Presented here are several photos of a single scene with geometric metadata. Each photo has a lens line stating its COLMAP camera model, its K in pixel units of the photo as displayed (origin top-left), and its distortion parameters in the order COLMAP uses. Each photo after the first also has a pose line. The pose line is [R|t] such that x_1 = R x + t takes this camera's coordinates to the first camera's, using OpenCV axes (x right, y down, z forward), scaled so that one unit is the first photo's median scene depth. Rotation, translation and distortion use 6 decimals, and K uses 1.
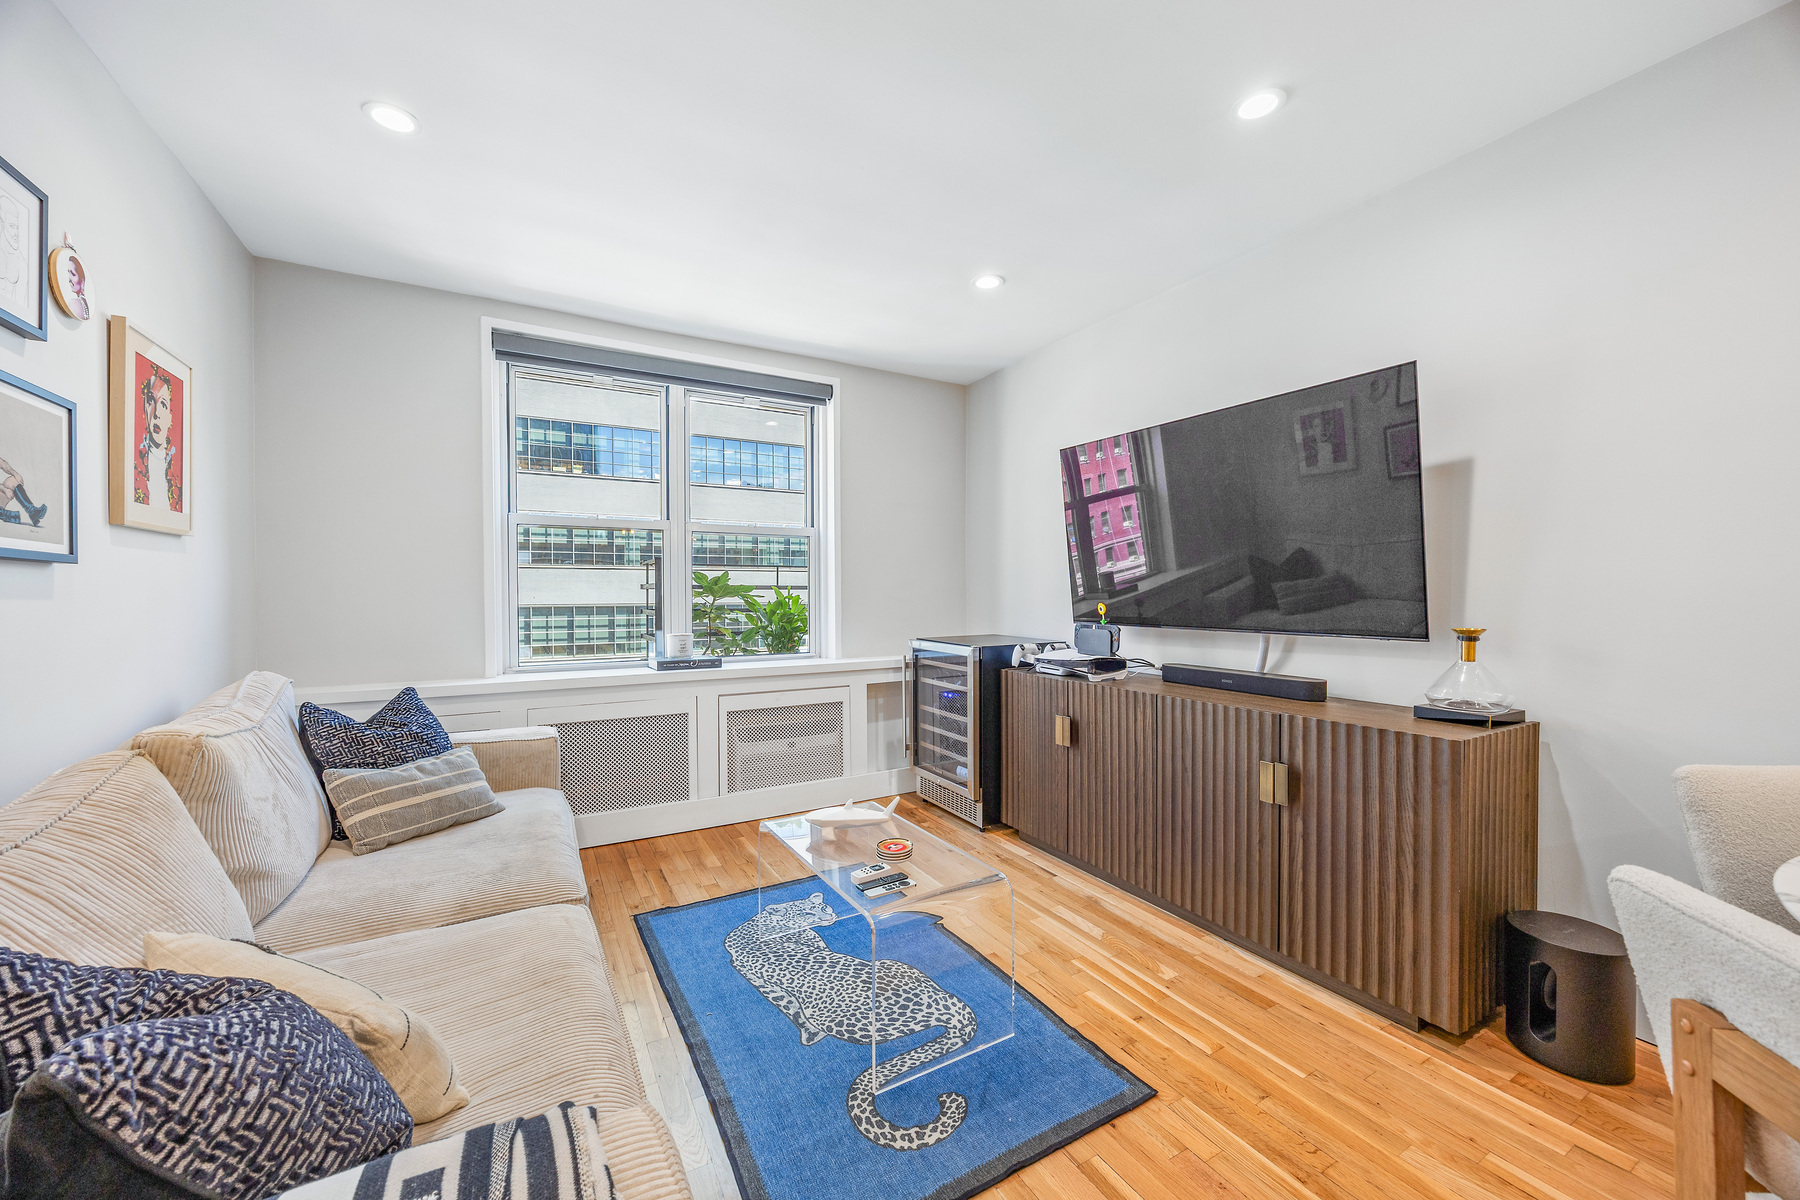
lens RADIAL K [[663.4, 0, 900.0], [0, 663.4, 600.0], [0, 0, 1]] dist [-0.001145, -0.000033]
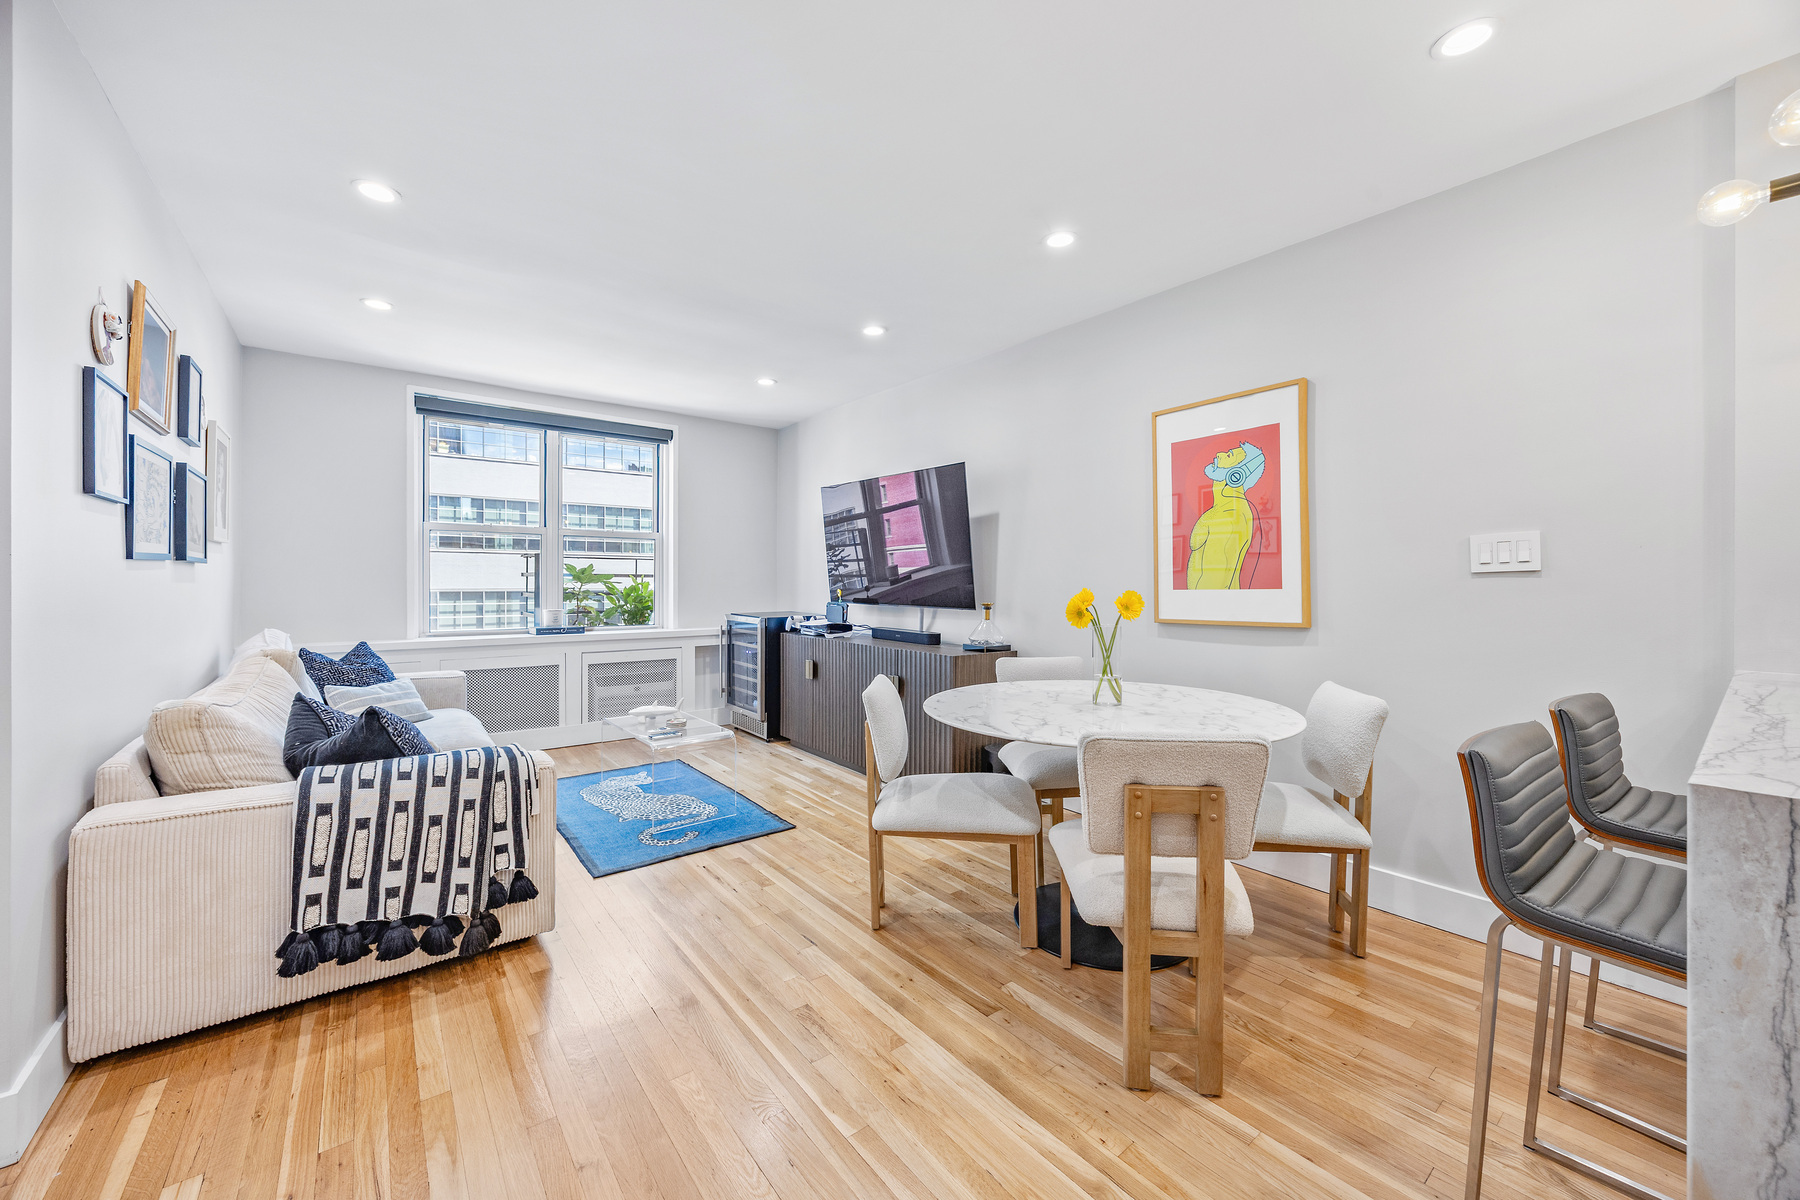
lens RADIAL K [[692.2, 0, 899.1], [0, 692.2, 583.0], [0, 0, 1]] dist [0.000569, 0.000193]
pose [[0.990251, 0.006908, 0.139126, 0.200462], [-0.006066, 0.999961, -0.006475, 0.000413], [-0.139166, 0.005568, 0.990253, -0.586617]]
